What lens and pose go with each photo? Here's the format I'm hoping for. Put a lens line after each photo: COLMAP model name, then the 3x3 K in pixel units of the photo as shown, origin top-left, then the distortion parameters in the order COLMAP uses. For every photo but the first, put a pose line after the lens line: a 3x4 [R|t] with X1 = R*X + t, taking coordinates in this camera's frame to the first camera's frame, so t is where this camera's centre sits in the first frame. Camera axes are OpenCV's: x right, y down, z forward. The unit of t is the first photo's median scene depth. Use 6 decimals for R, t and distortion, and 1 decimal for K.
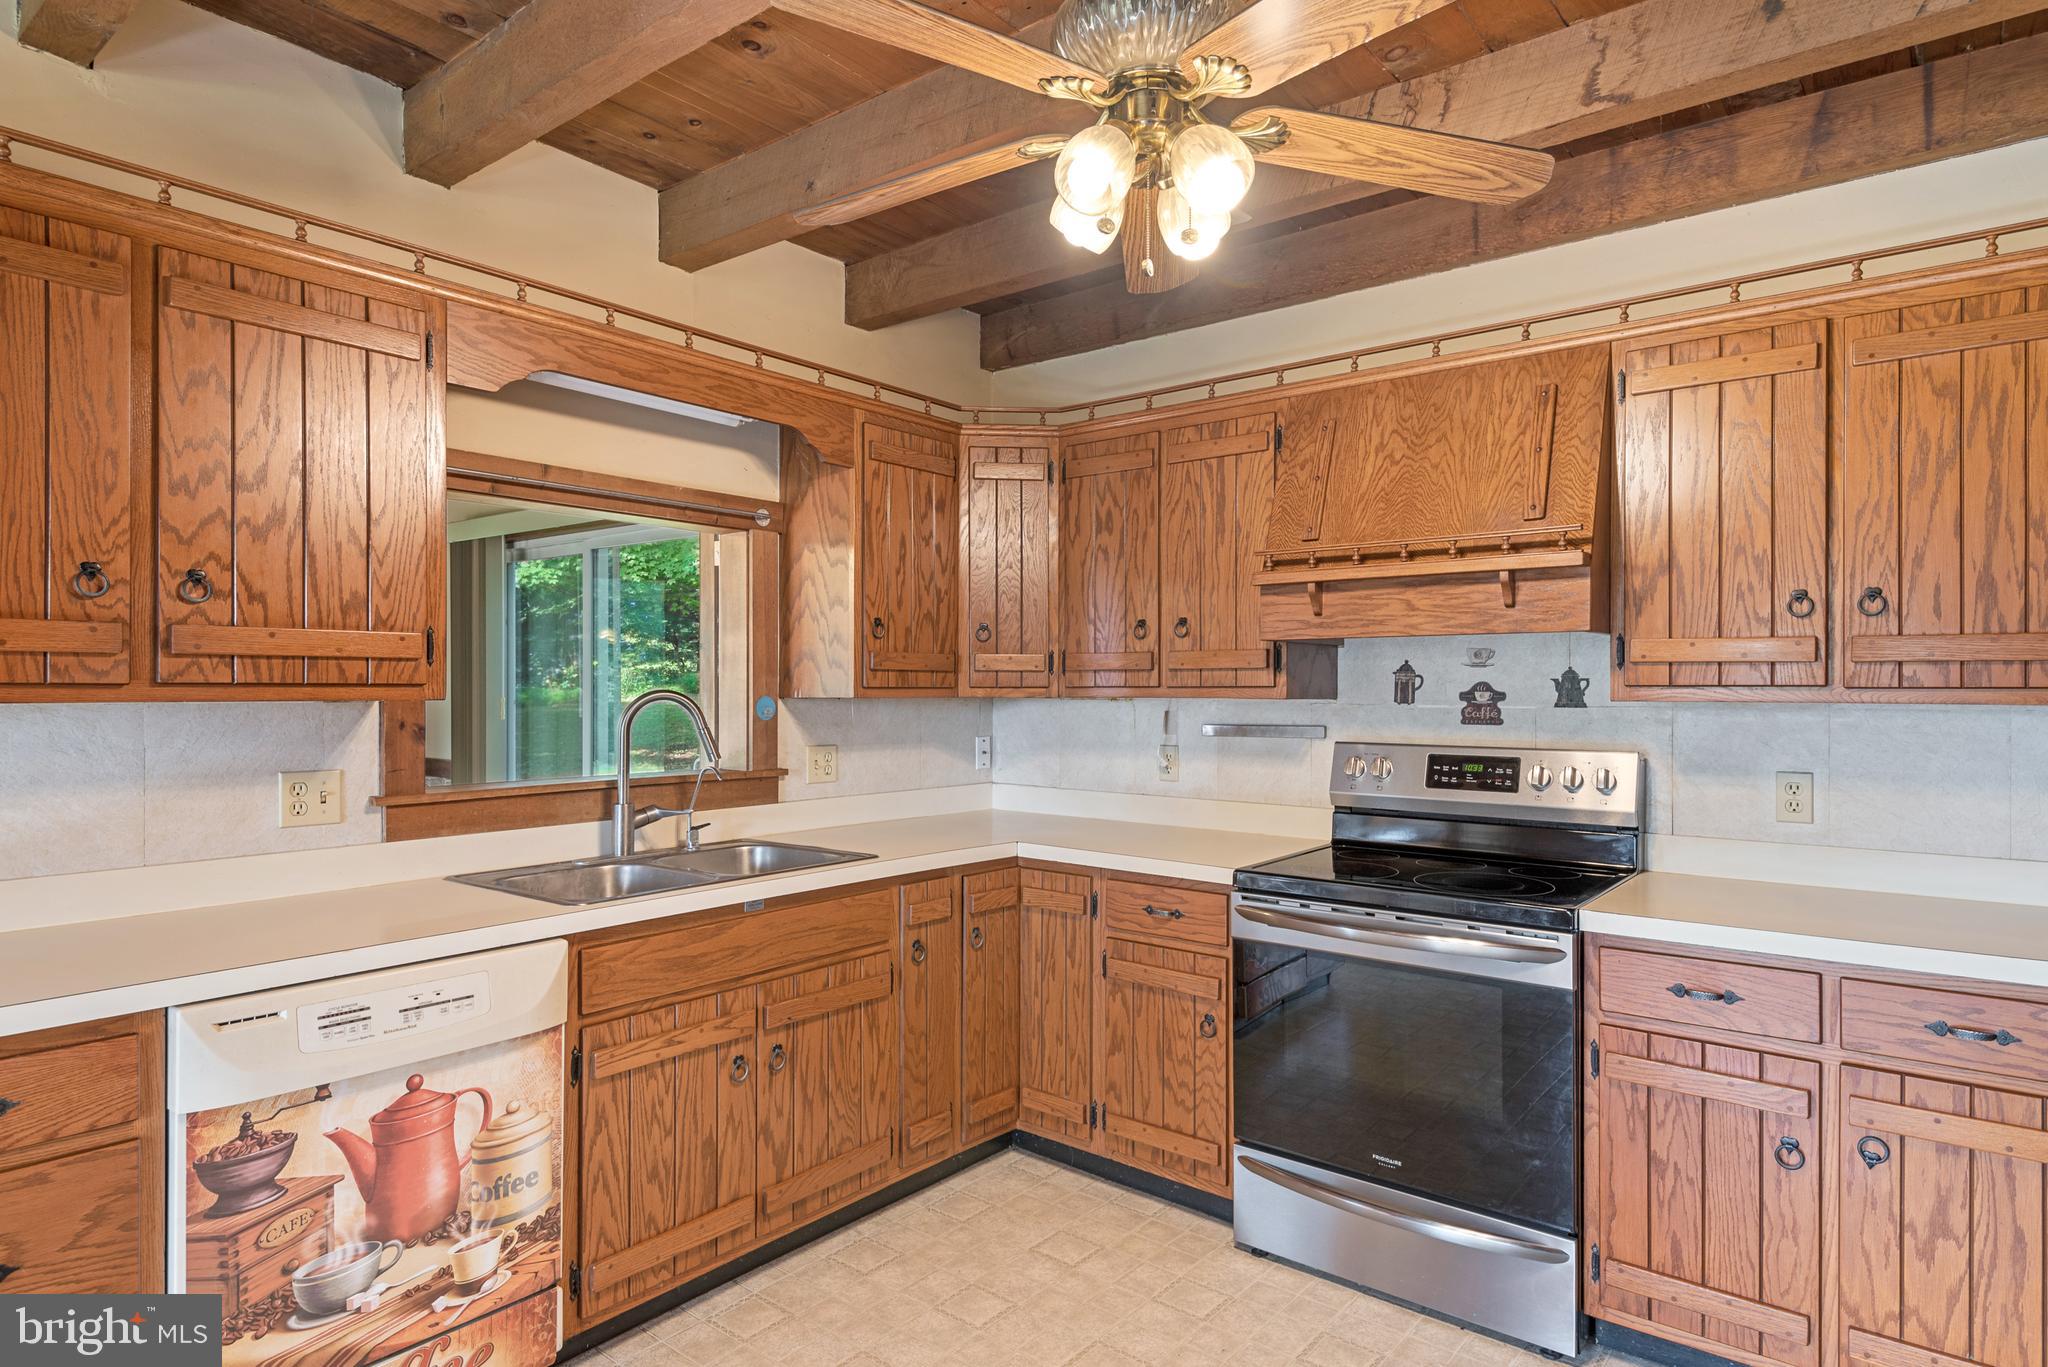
lens RADIAL K [[1154.2, 0, 1011.6], [0, 1154.2, 689.7], [0, 0, 1]] dist [0.021869, -0.013359]
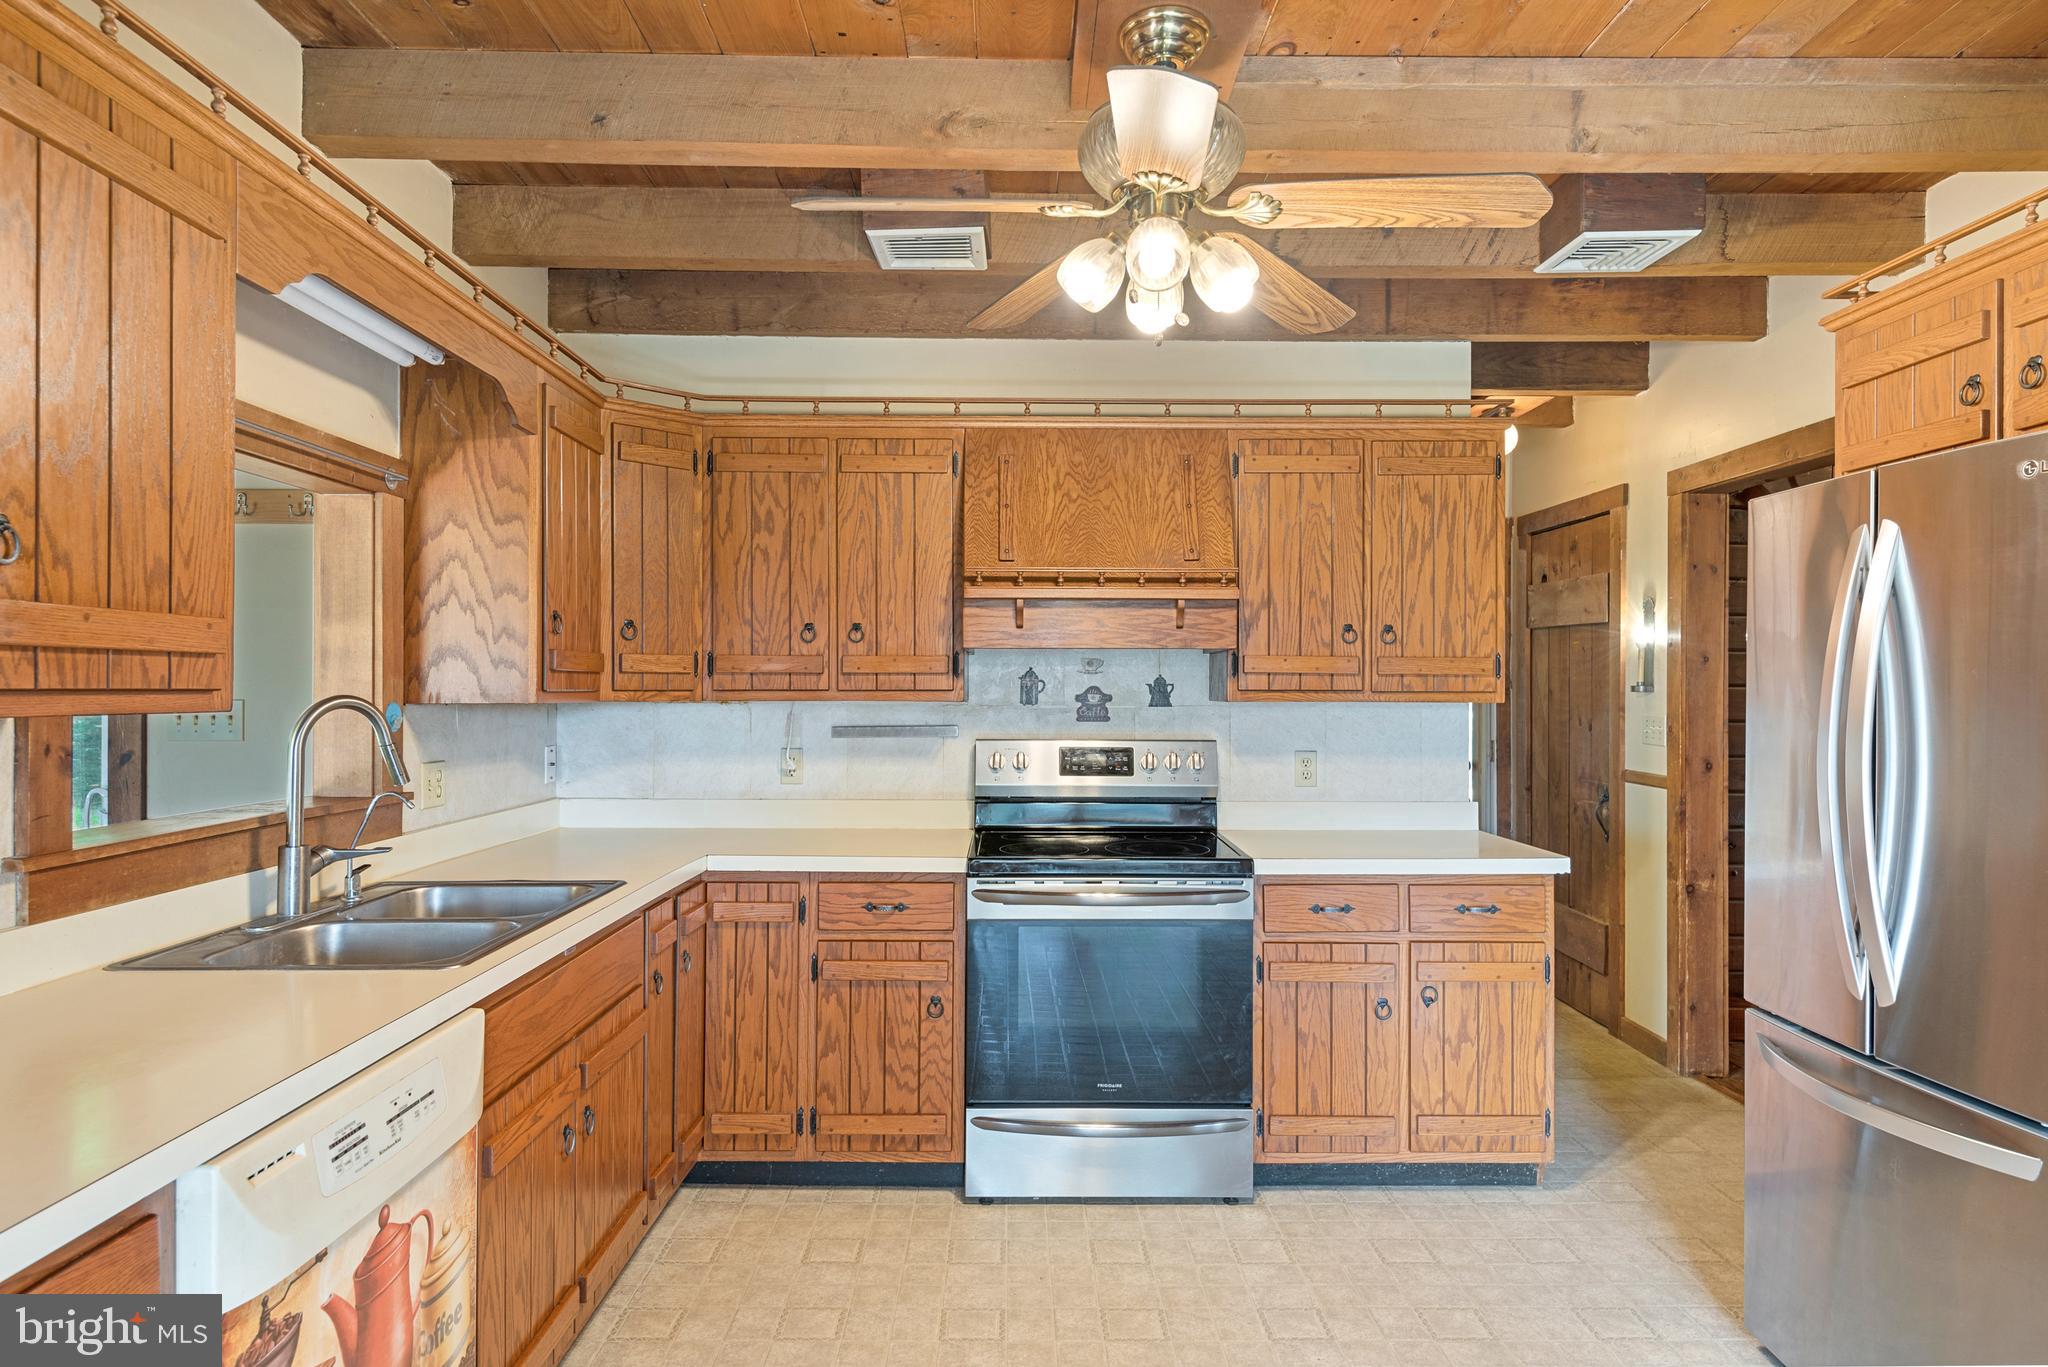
lens RADIAL K [[1213.1, 0, 1028.1], [0, 1213.1, 684.1], [0, 0, 1]] dist [0.021098, -0.012629]
pose [[0.765884, 0.002633, 0.642973, -0.503585], [-0.000502, 0.999994, -0.003497, -0.004924], [-0.642978, 0.002355, 0.765881, 0.083255]]
